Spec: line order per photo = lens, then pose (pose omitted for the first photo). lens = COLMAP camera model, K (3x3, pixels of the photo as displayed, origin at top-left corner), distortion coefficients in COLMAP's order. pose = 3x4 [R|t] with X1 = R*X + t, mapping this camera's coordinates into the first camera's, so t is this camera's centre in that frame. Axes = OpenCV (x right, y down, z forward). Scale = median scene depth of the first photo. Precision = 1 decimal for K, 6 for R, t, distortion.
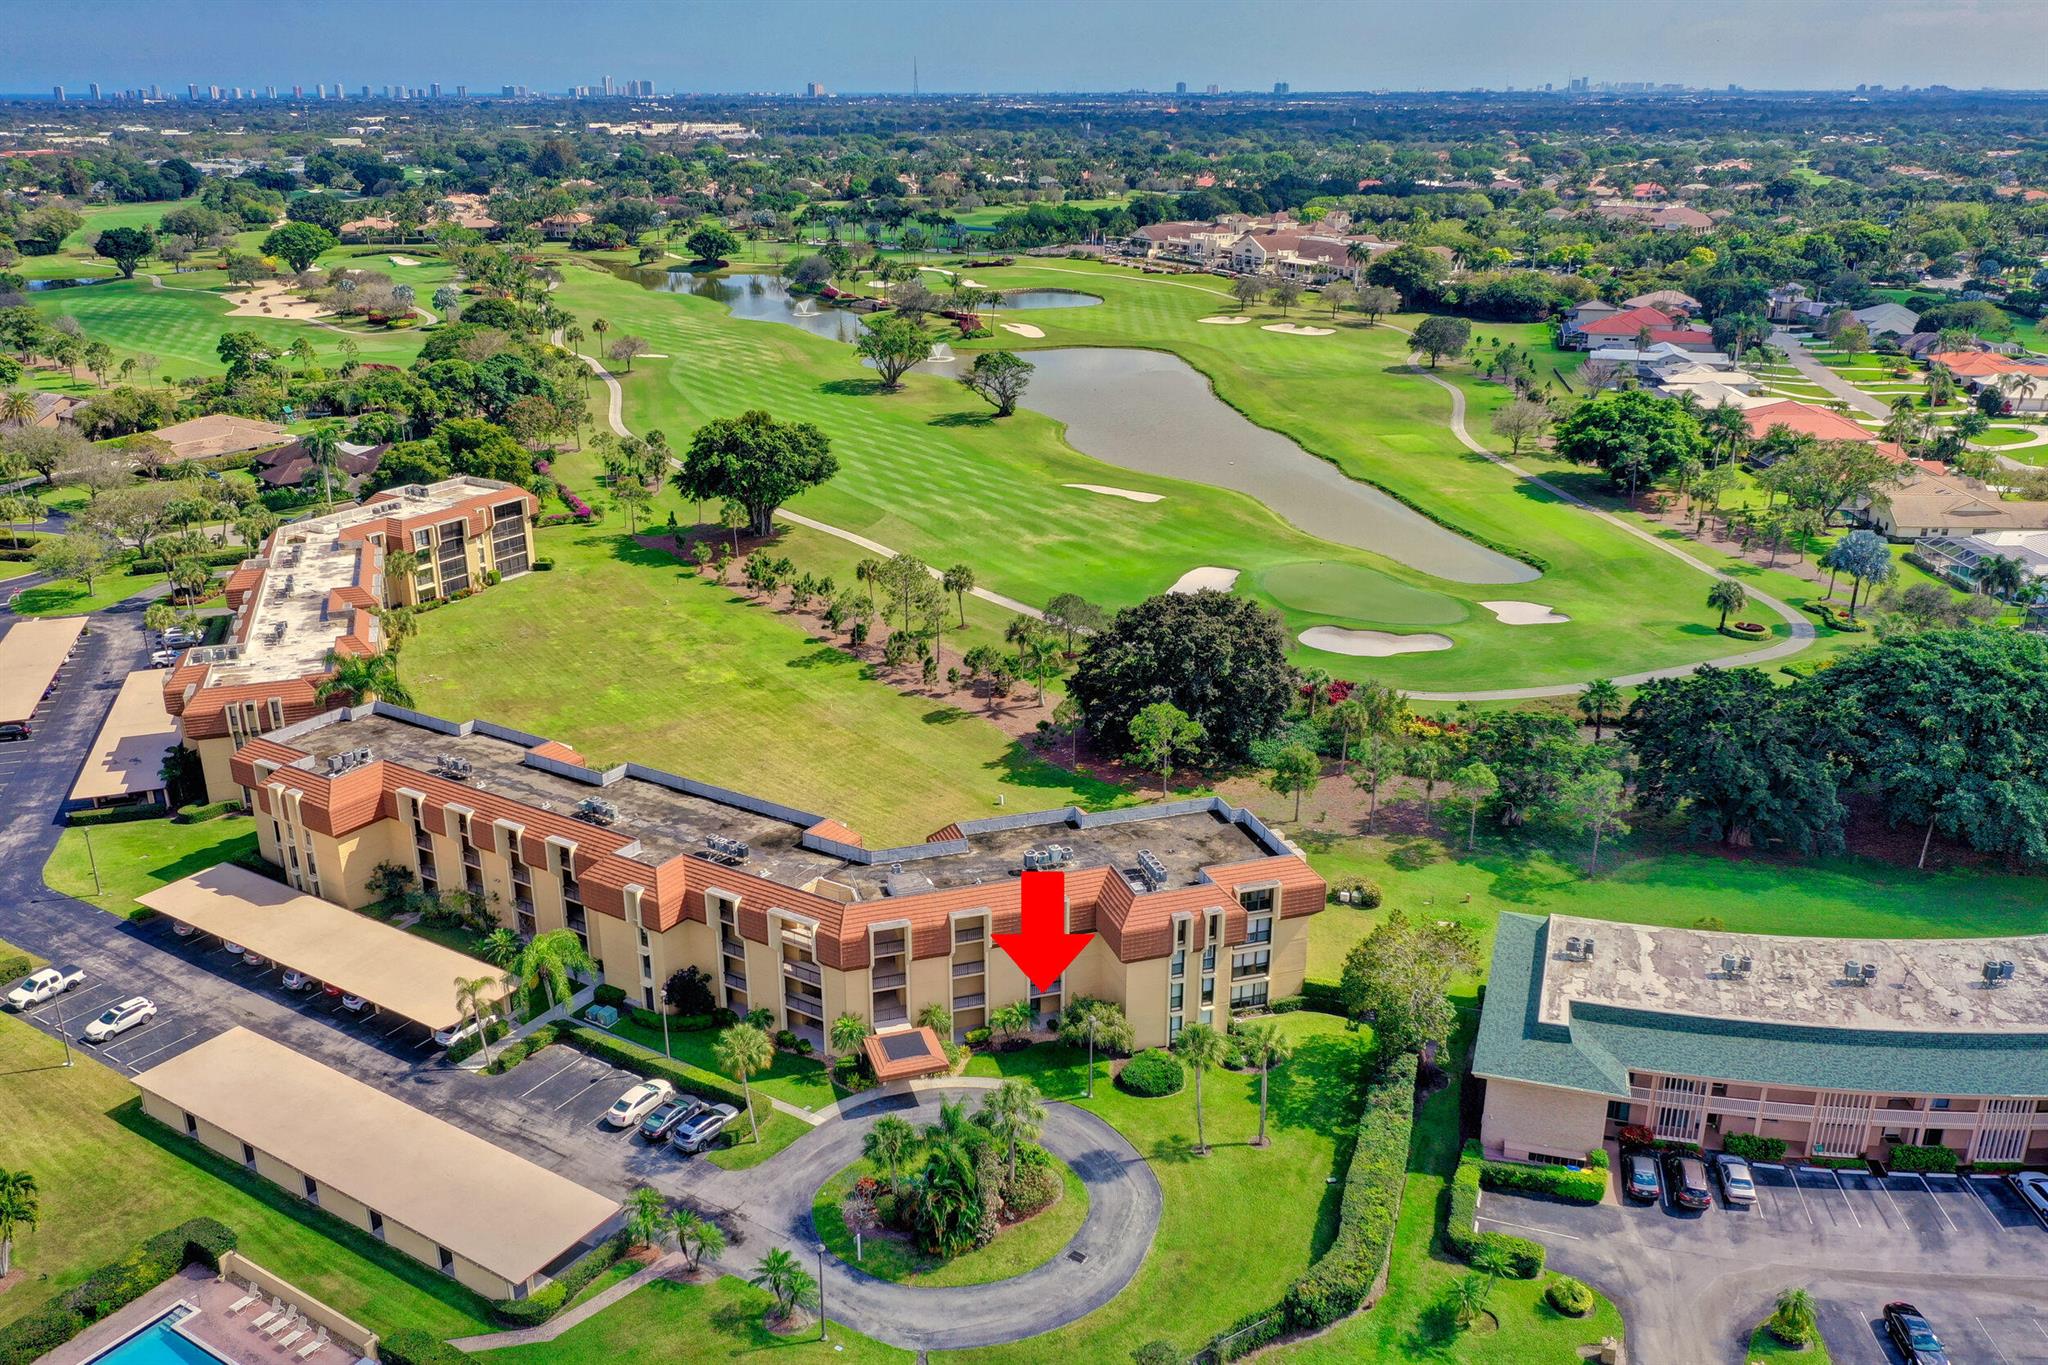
lens RADIAL K [[1646.5, 0, 1024.0], [0, 1646.5, 682.5], [0, 0, 1]] dist [0.001949, -0.001419]
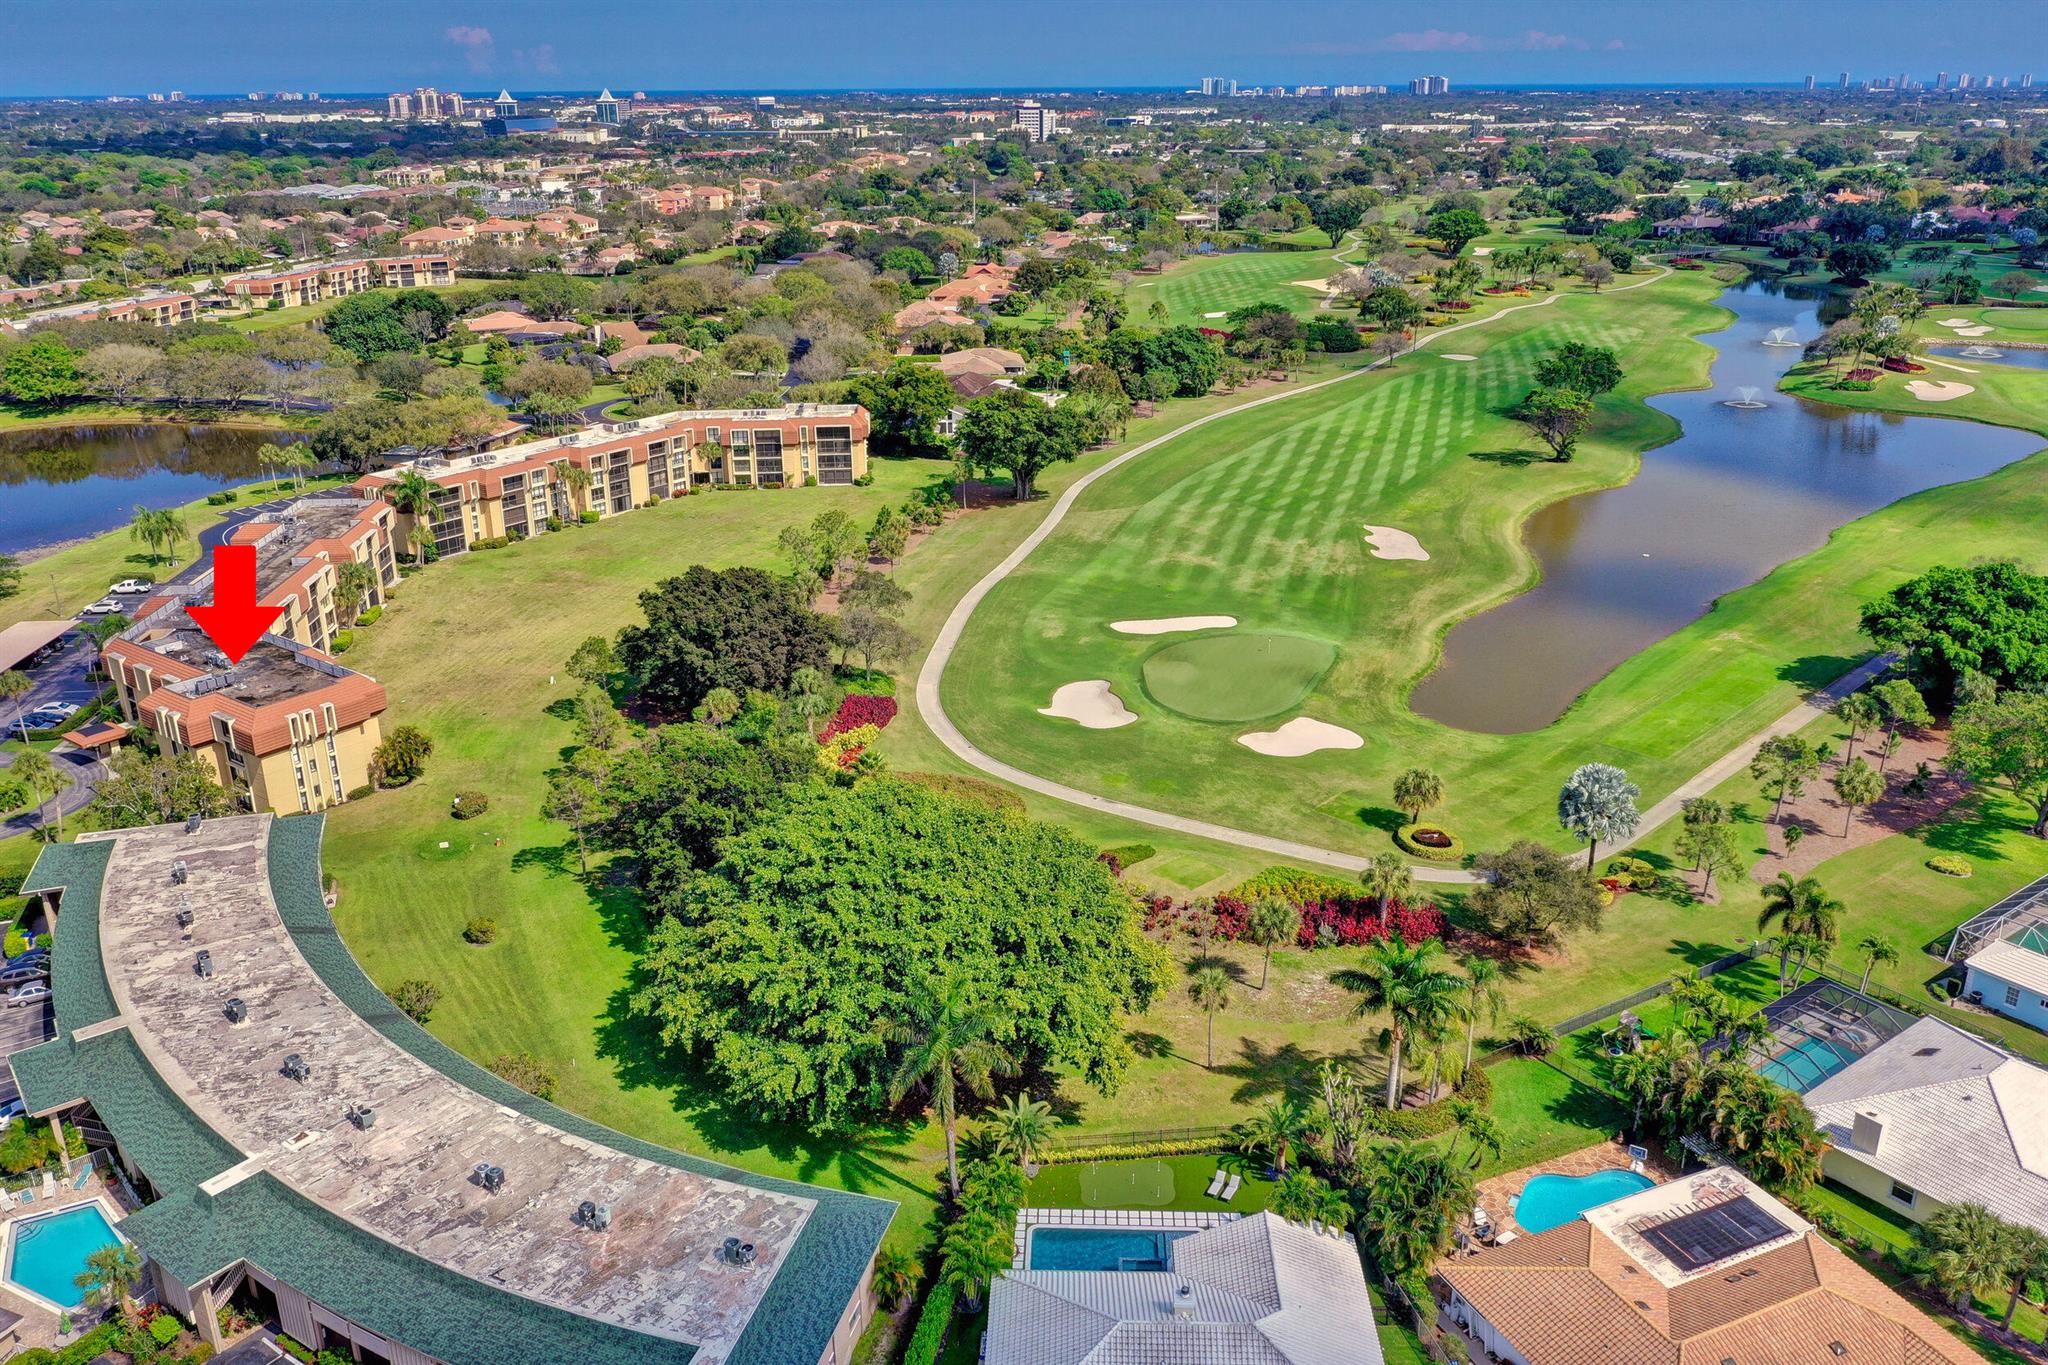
lens RADIAL K [[1616.6, 0, 1030.0], [0, 1616.6, 690.1], [0, 0, 1]] dist [-0.007018, 0.011159]
pose [[0.578374, 0.284968, -0.764380, 0.818149], [-0.271795, 0.950781, 0.148803, -0.146829], [0.769162, 0.121691, 0.627360, 0.361868]]
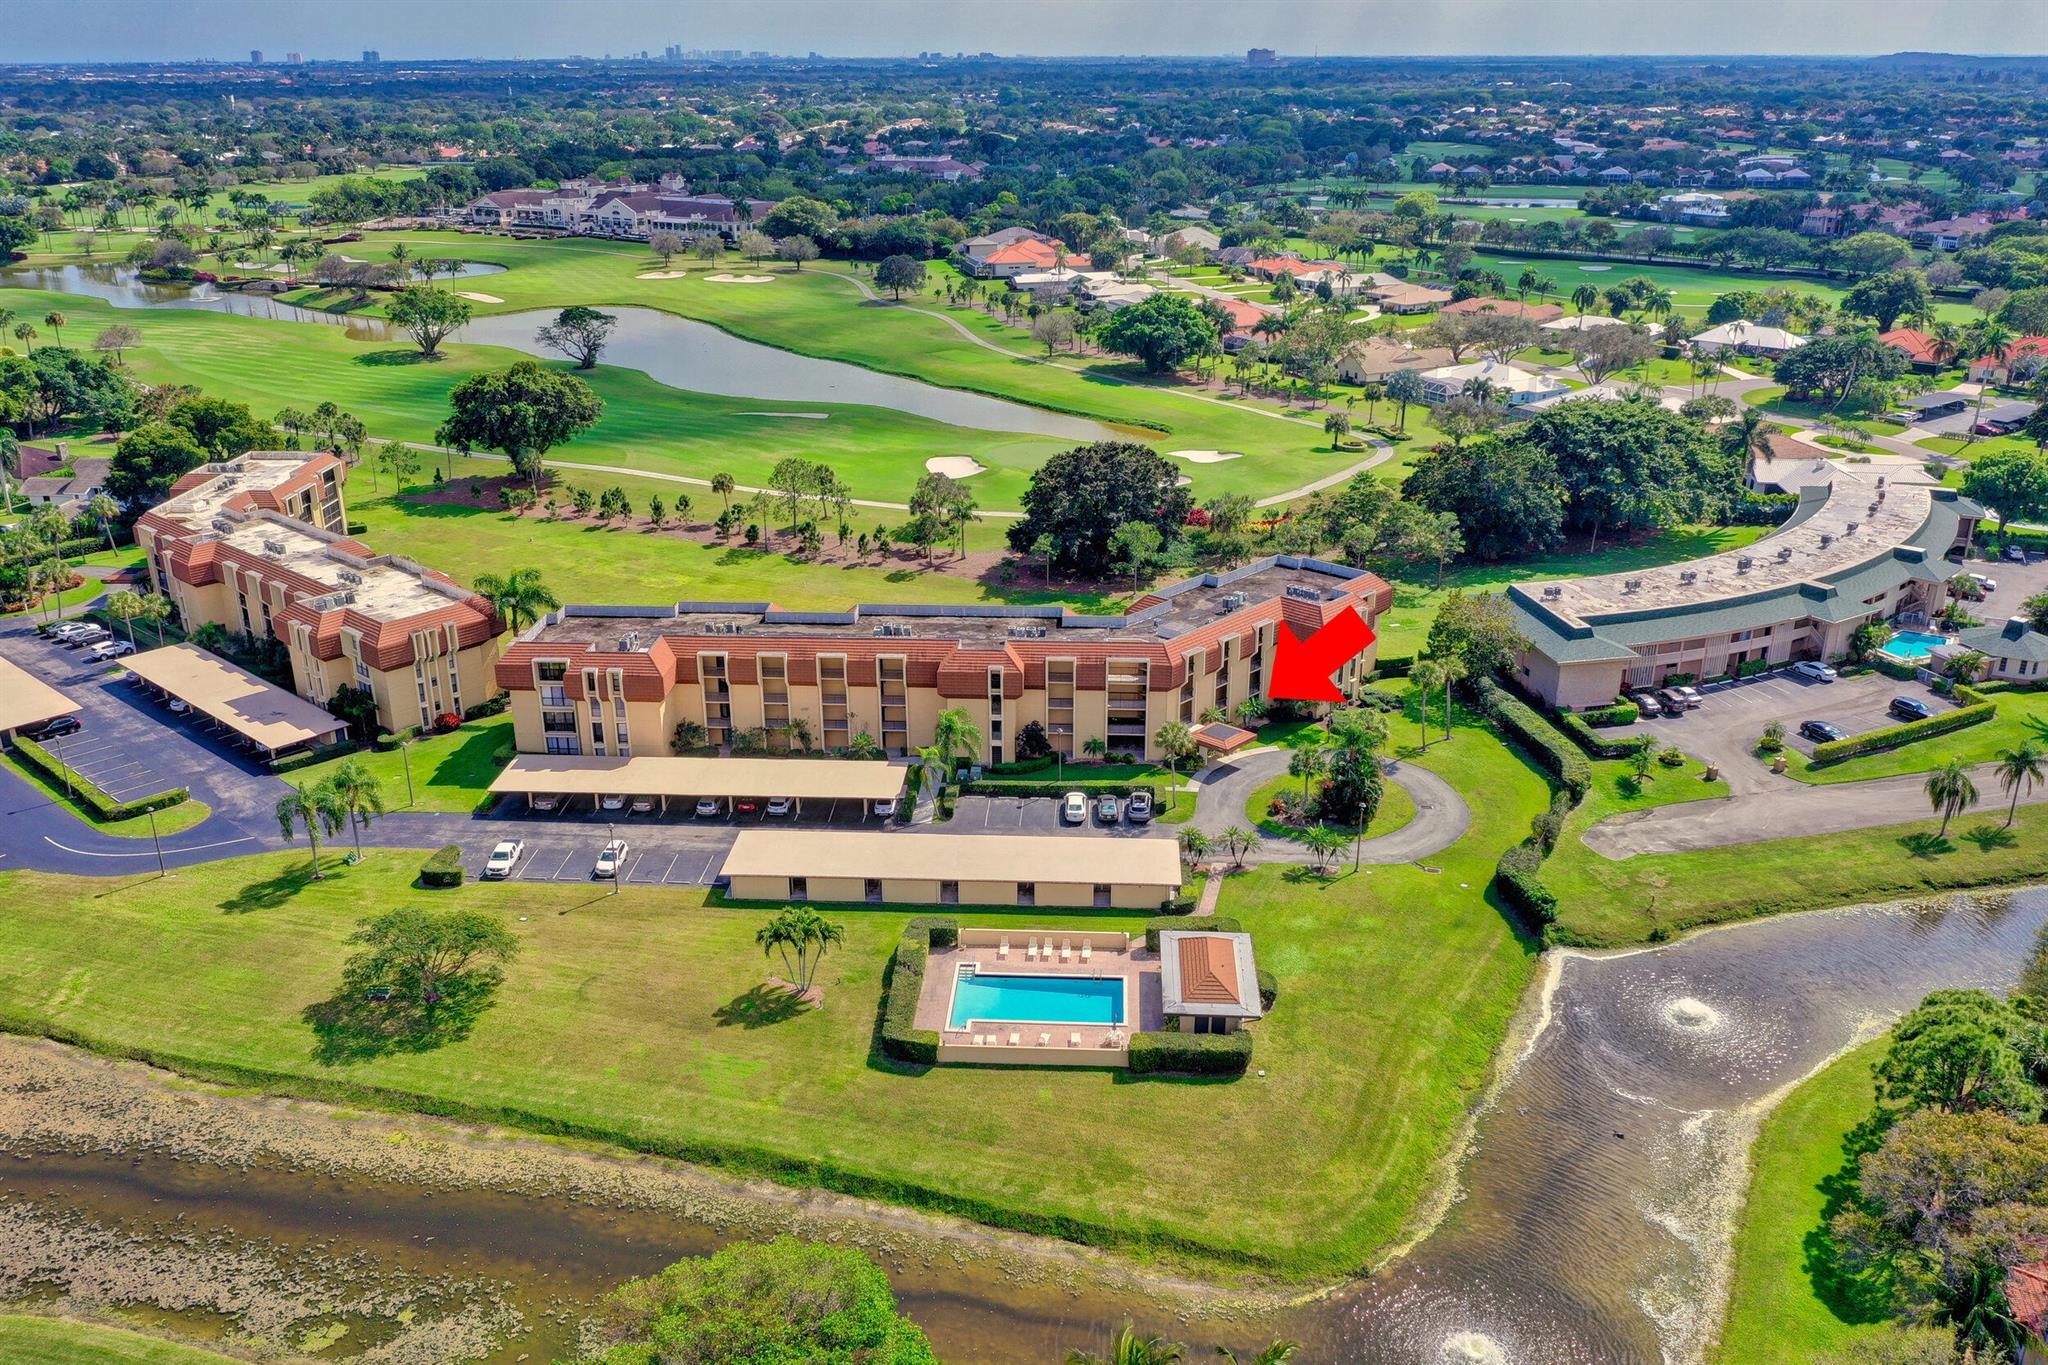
lens RADIAL K [[1649.0, 0, 1023.3], [0, 1649.0, 684.9], [0, 0, 1]] dist [-0.003678, 0.005894]
pose [[0.873168, -0.176501, 0.454340, -0.435198], [0.168241, 0.983983, 0.058924, 0.034701], [-0.457463, 0.024988, 0.888877, -0.094507]]
